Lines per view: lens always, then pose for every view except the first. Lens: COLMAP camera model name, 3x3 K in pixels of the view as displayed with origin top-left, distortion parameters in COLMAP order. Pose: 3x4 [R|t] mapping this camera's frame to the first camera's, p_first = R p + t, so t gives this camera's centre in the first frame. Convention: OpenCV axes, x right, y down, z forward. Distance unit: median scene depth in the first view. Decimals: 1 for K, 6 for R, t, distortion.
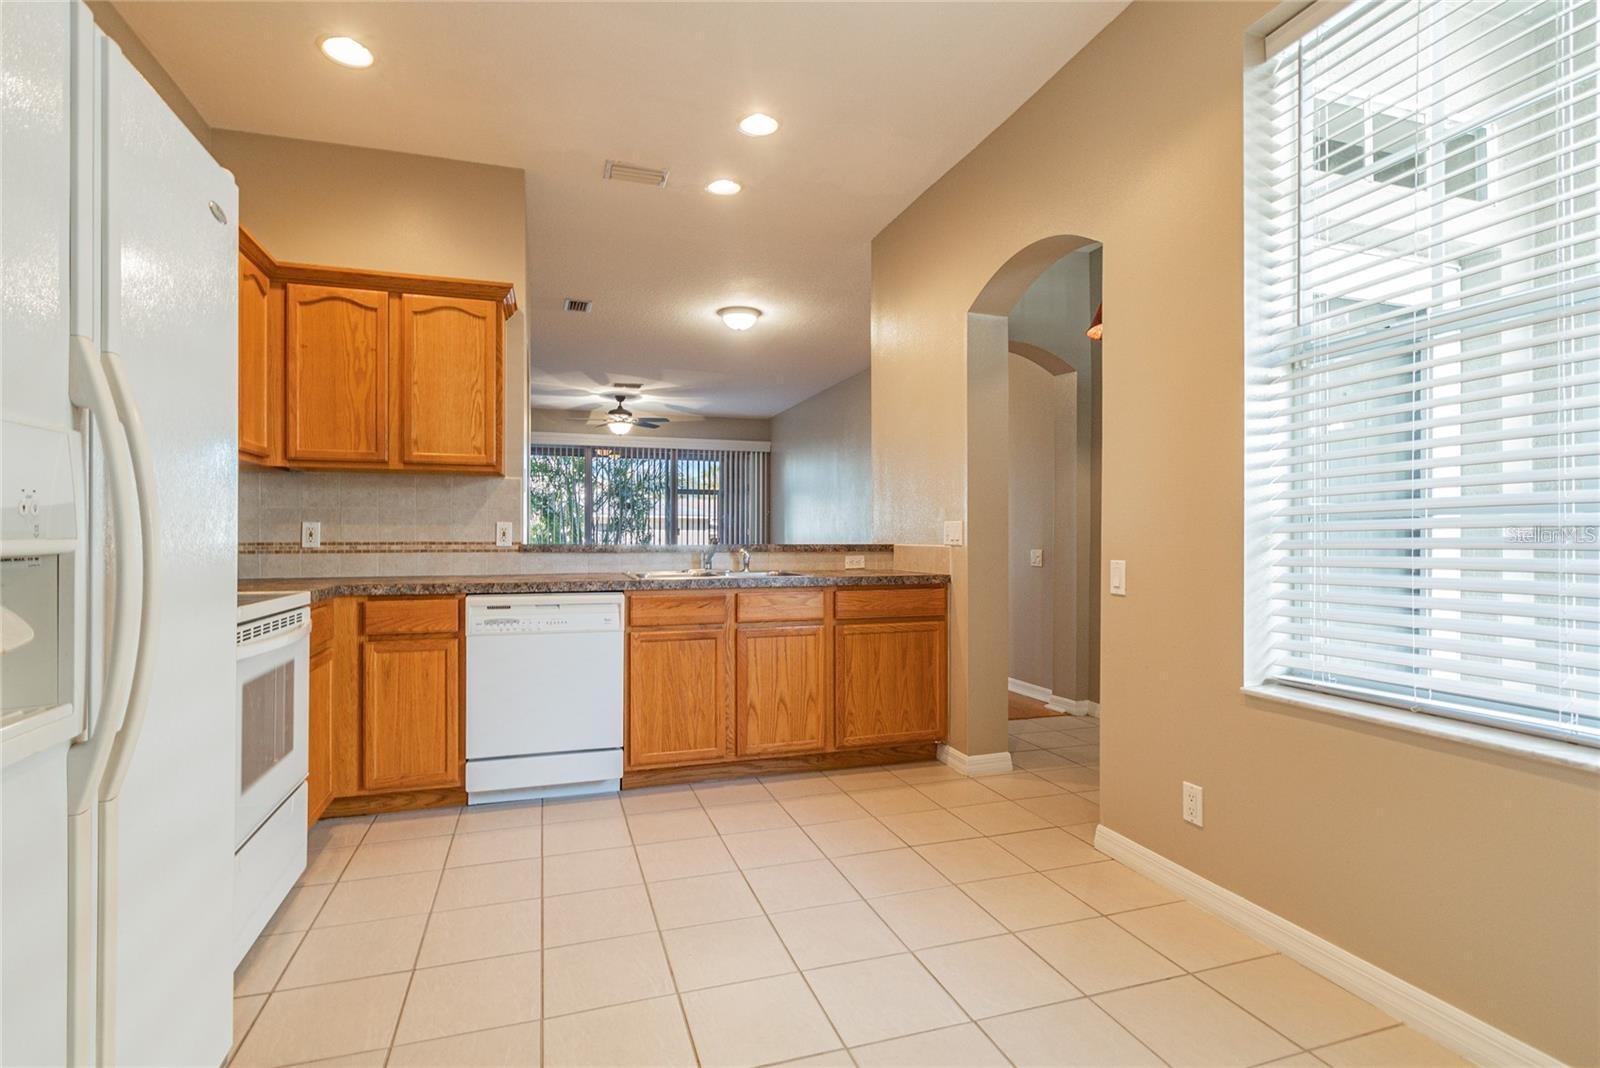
lens RADIAL K [[800.8, 0, 800.0], [0, 800.8, 534.0], [0, 0, 1]] dist [0.001406, 0.000170]
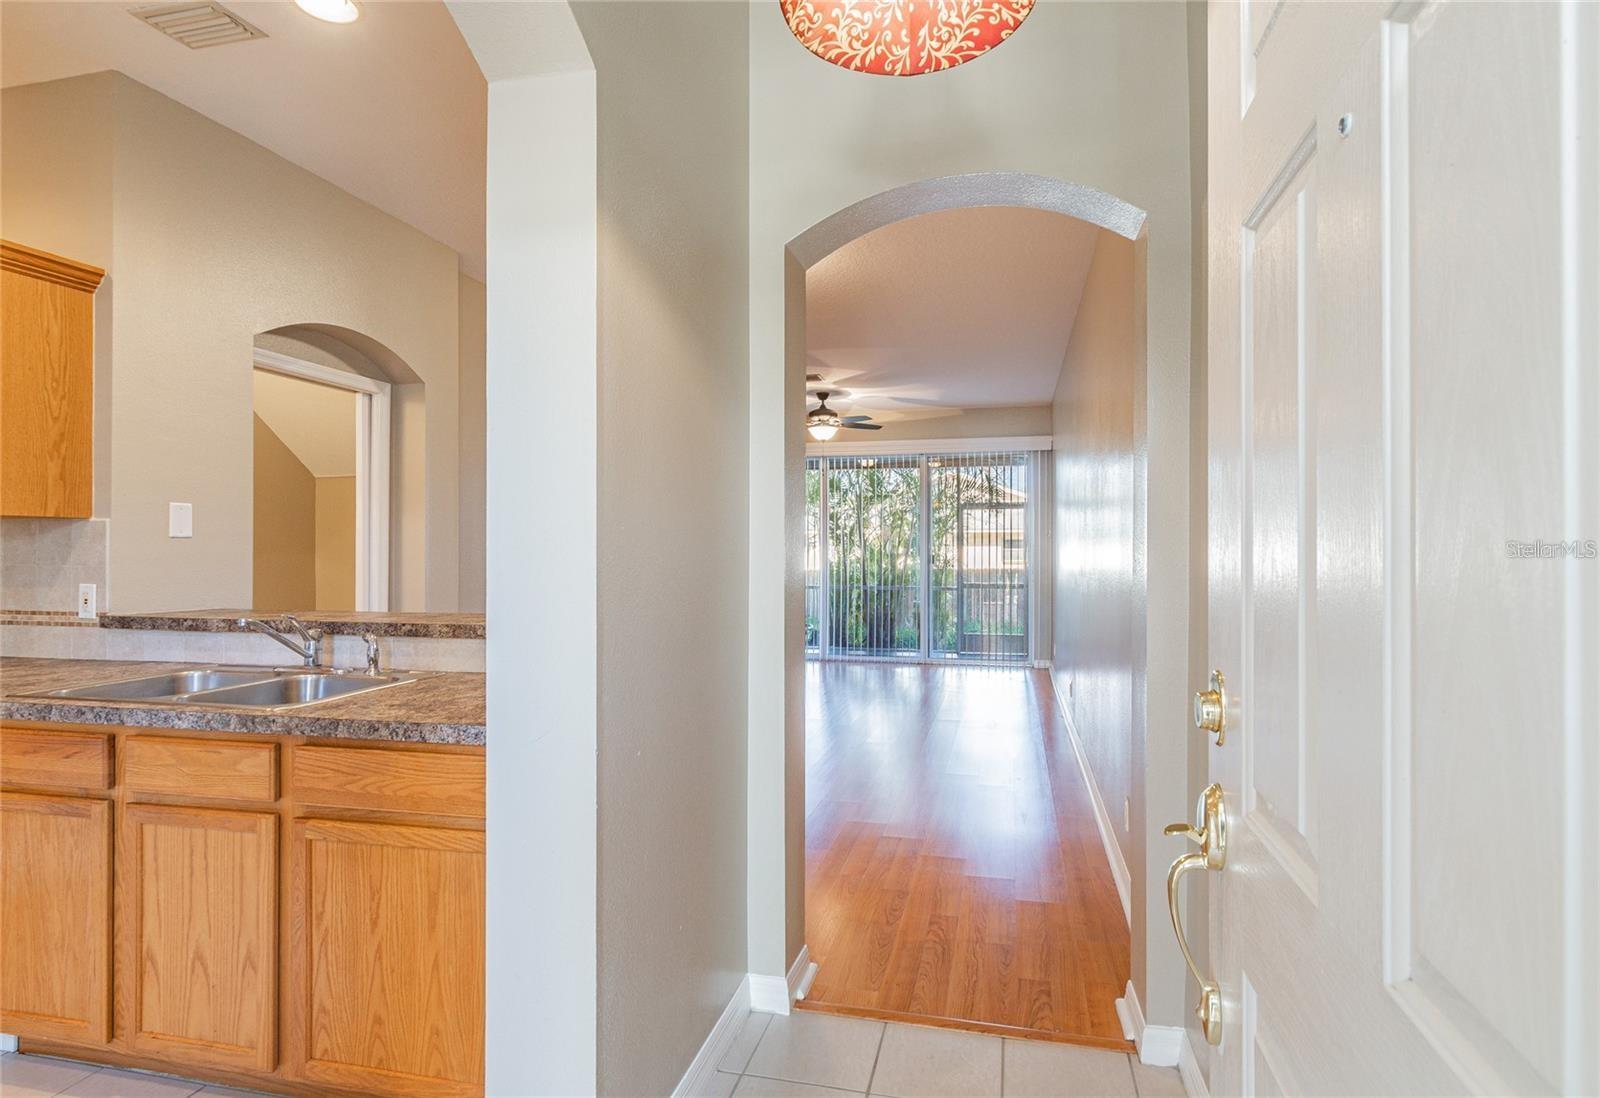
lens RADIAL K [[846.7, 0, 800.0], [0, 846.7, 549.0], [0, 0, 1]] dist [0.005704, 0.000967]
pose [[0.852031, -0.003224, -0.523482, 0.543630], [0.004480, 0.999989, 0.001133, -0.043040], [0.523473, -0.003311, 0.852036, 0.701233]]
